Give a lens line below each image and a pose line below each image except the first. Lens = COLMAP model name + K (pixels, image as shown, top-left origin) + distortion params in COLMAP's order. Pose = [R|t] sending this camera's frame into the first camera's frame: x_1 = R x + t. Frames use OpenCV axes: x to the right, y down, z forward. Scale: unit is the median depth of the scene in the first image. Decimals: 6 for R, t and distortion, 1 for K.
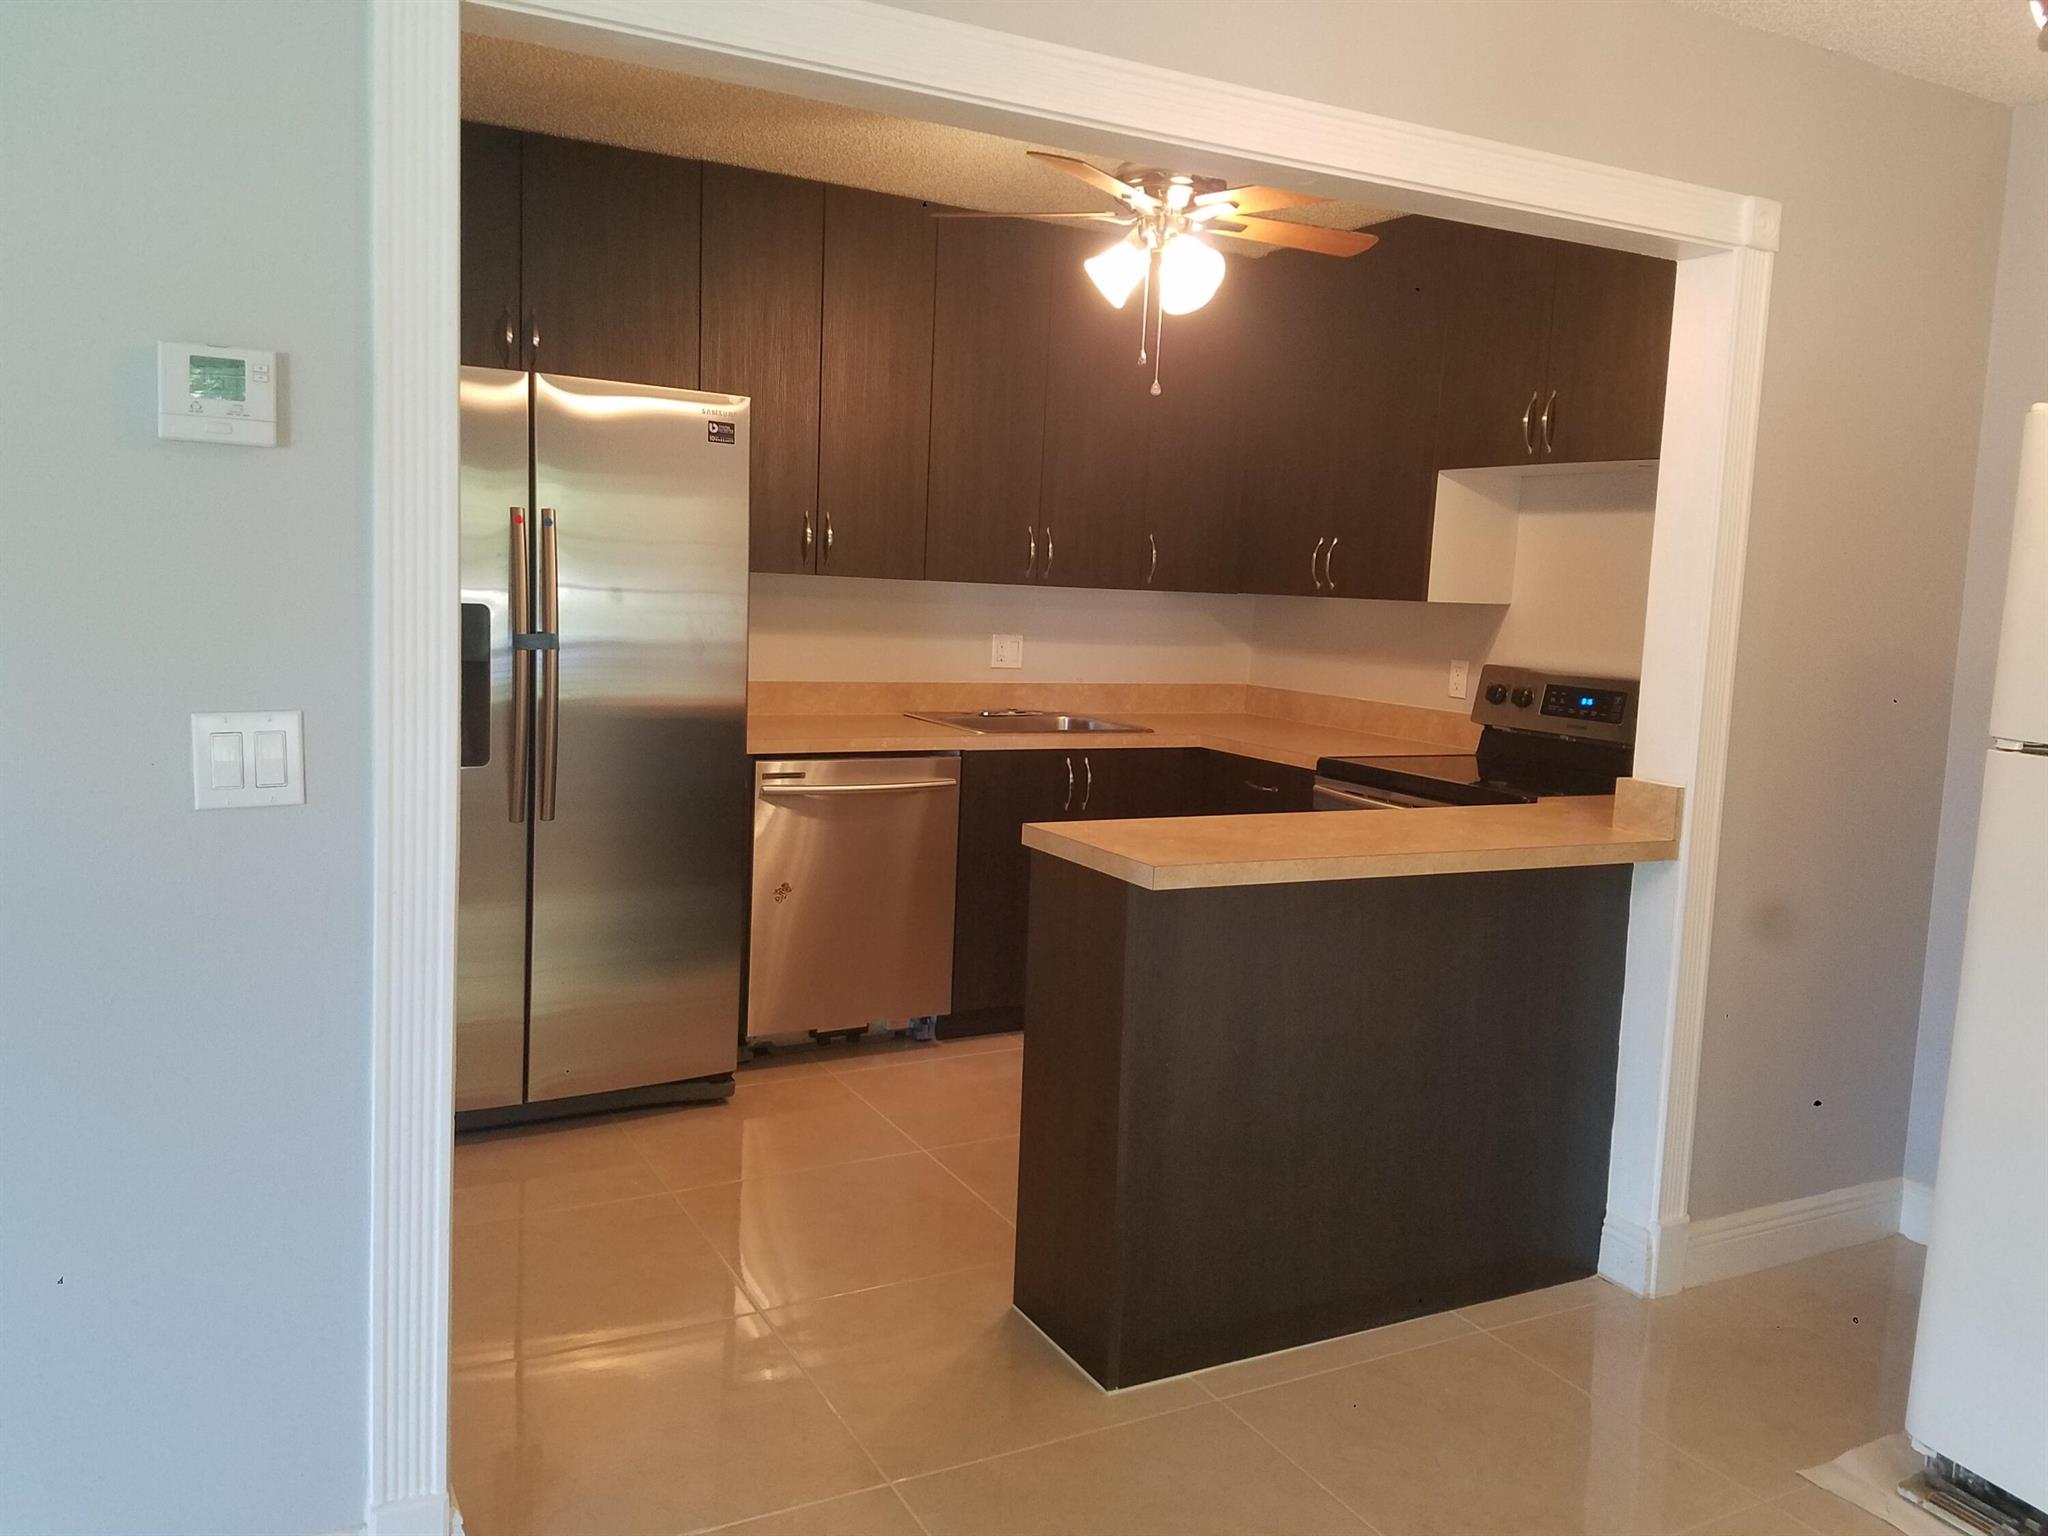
lens RADIAL K [[1540.4, 0, 1024.1], [0, 1540.4, 747.9], [0, 0, 1]] dist [0.222632, -0.380089]
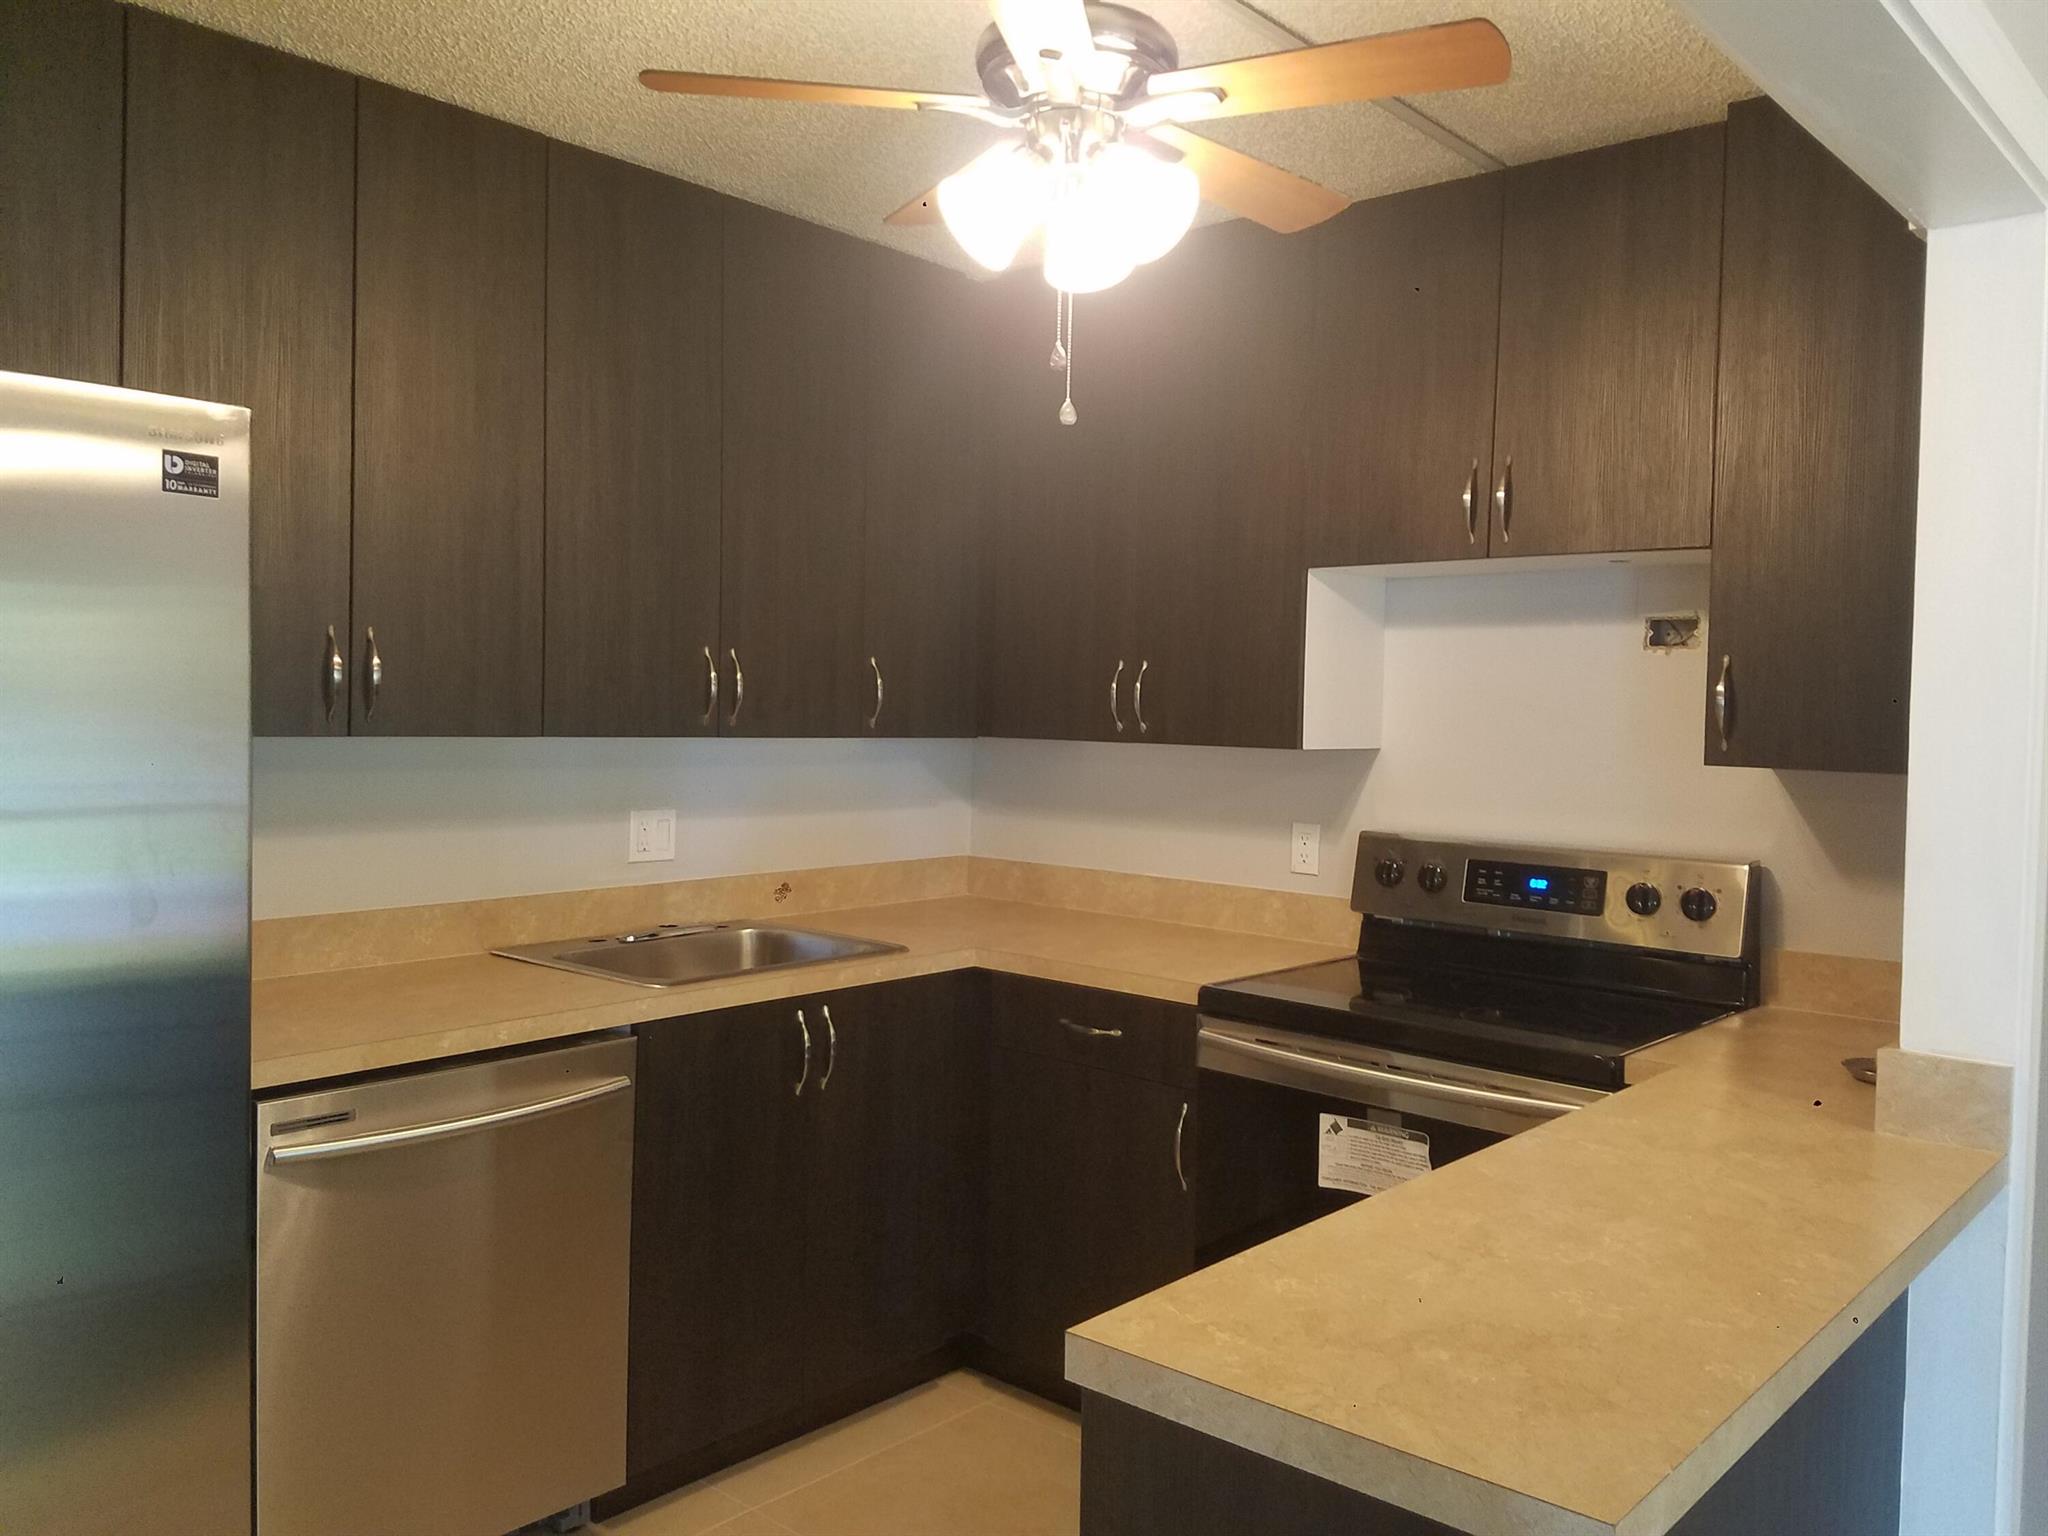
lens RADIAL K [[1540.4, 0, 1024.1], [0, 1540.4, 747.9], [0, 0, 1]] dist [0.222632, -0.380089]
pose [[0.937948, -0.034804, 0.345025, -0.102895], [0.059332, 0.996386, -0.060785, -0.057426], [-0.341662, 0.077484, 0.936623, 0.372438]]
